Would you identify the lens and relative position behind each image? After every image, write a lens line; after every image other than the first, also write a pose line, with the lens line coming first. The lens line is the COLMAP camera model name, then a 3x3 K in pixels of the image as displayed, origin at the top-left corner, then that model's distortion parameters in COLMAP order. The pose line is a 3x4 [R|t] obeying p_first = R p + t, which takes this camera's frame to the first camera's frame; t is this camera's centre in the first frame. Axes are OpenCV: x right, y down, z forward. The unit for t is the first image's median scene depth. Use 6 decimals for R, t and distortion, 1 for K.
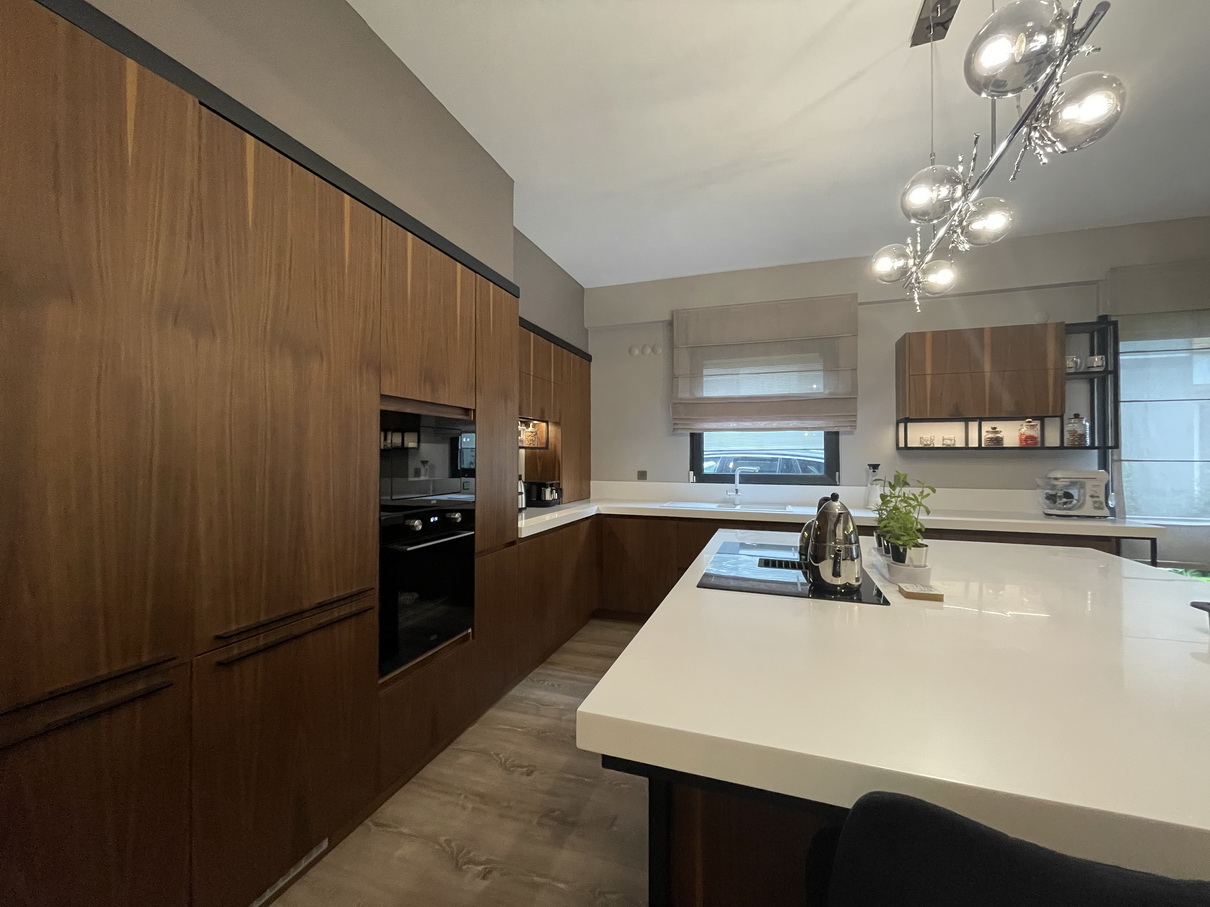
lens RADIAL K [[490.3, 0, 601.8], [0, 490.3, 452.8], [0, 0, 1]] dist [0.001979, -0.000729]
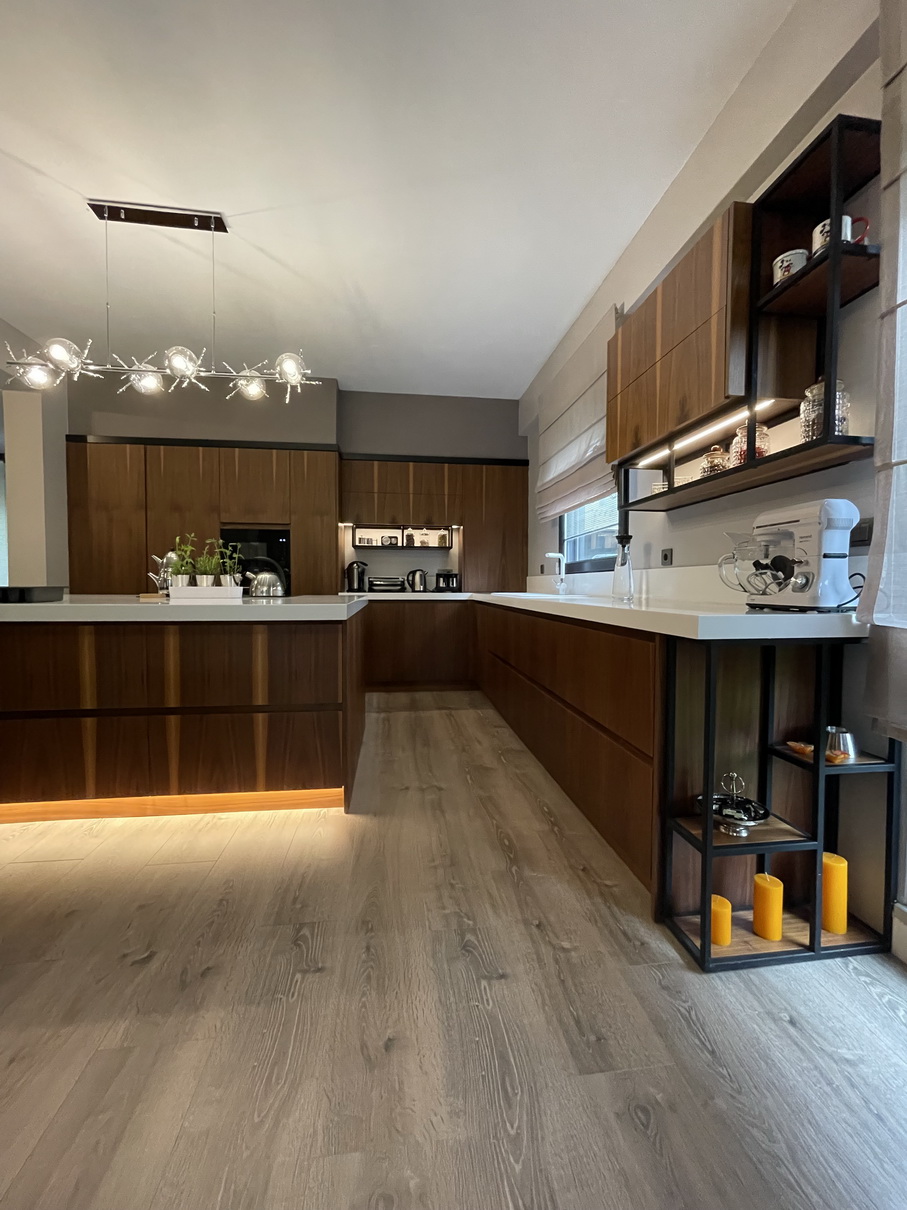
lens RADIAL K [[490.3, 0, 453.7], [0, 490.3, 601.8], [0, 0, 1]] dist [0.001979, -0.000729]
pose [[0.445371, 0.028759, -0.894884, 1.400465], [0.001201, 0.999464, 0.032718, 0.122228], [0.895345, -0.015647, 0.445098, 0.589832]]
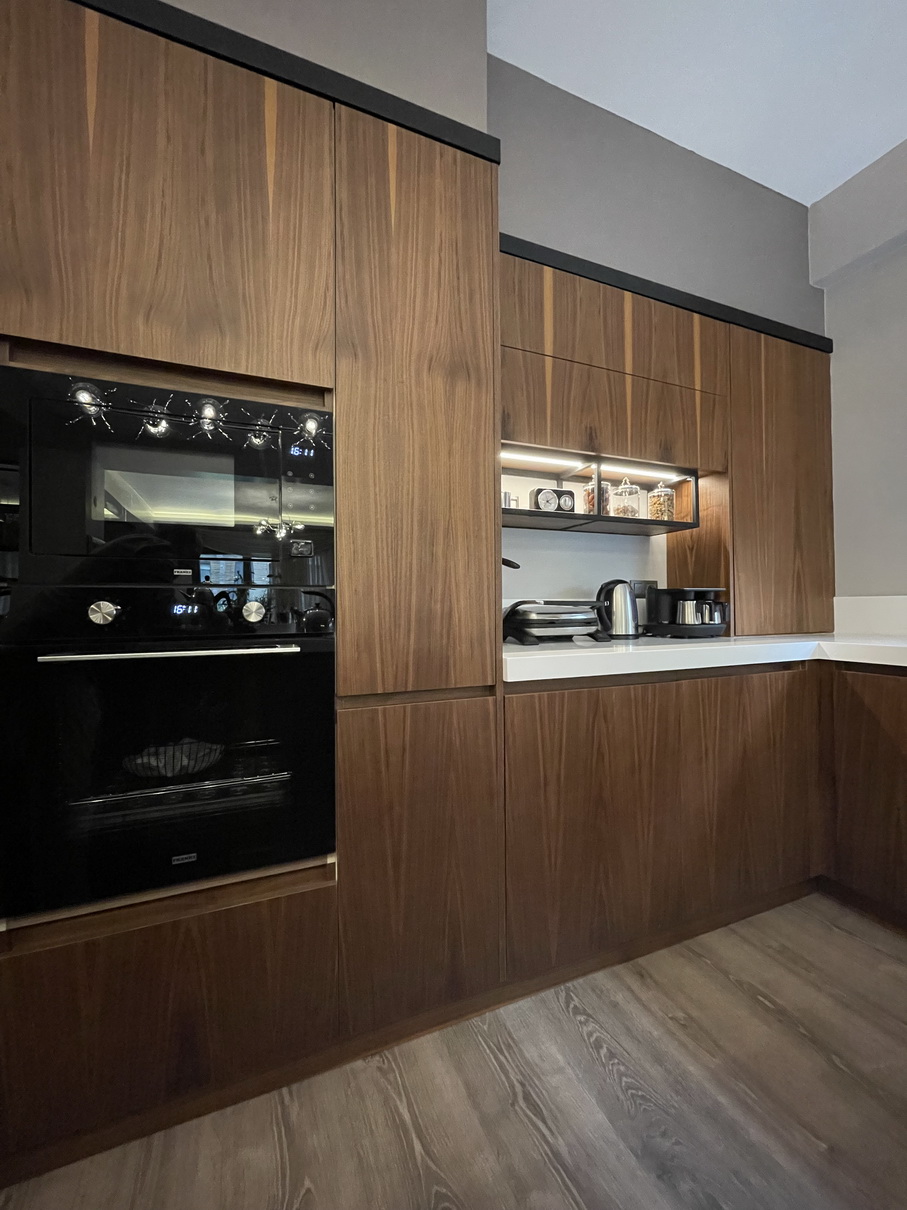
lens RADIAL K [[490.3, 0, 456.2], [0, 490.3, 604.2], [0, 0, 1]] dist [0.001979, -0.000729]
pose [[0.673302, -0.016373, -0.739186, 0.133886], [0.015028, 0.999851, -0.008458, 0.100277], [0.739215, -0.005414, 0.673448, 0.630928]]
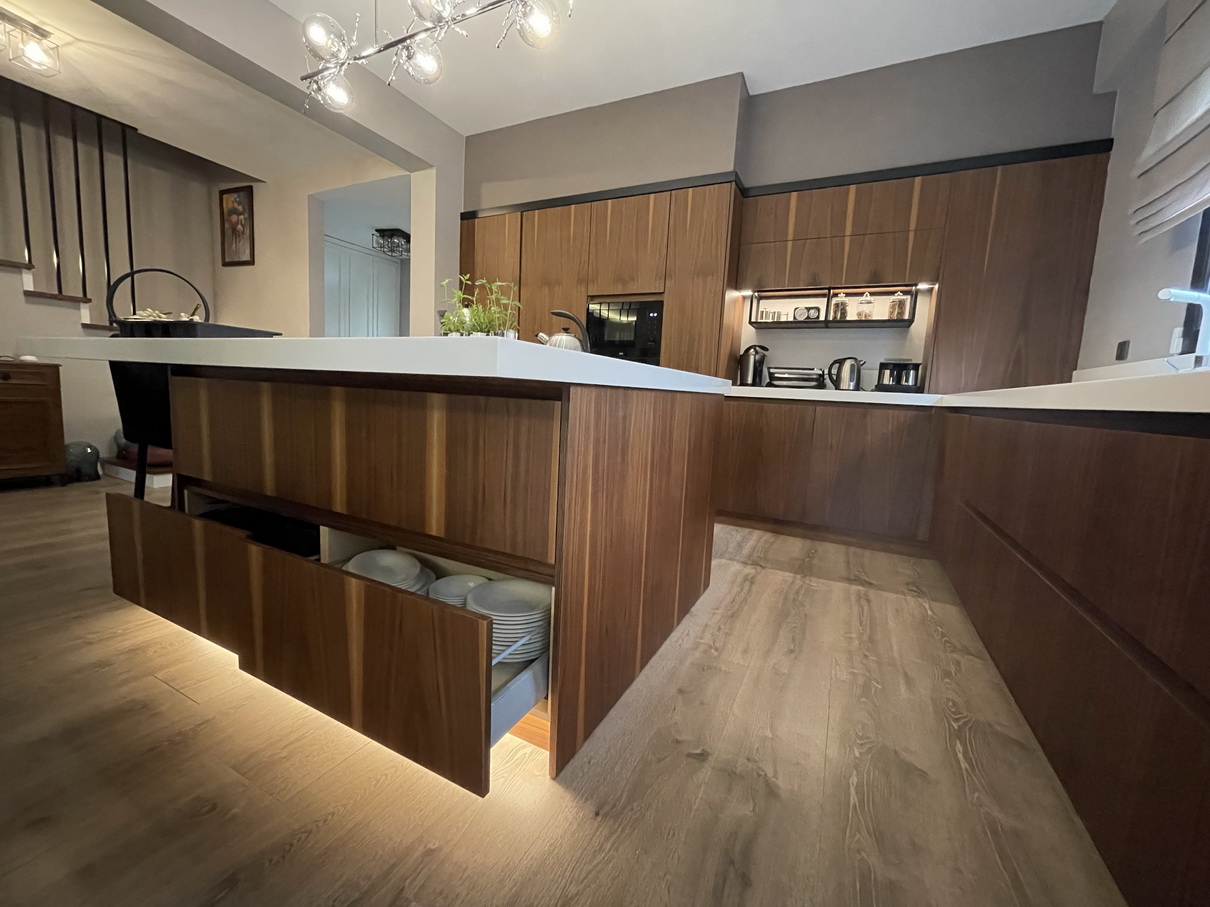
lens RADIAL K [[490.3, 0, 604.2], [0, 490.3, 448.4], [0, 0, 1]] dist [0.001979, -0.000729]
pose [[-0.128720, 0.104562, -0.986153, 1.001144], [-0.047045, 0.992662, 0.111393, 0.174682], [0.990564, 0.060732, -0.122857, 0.843854]]
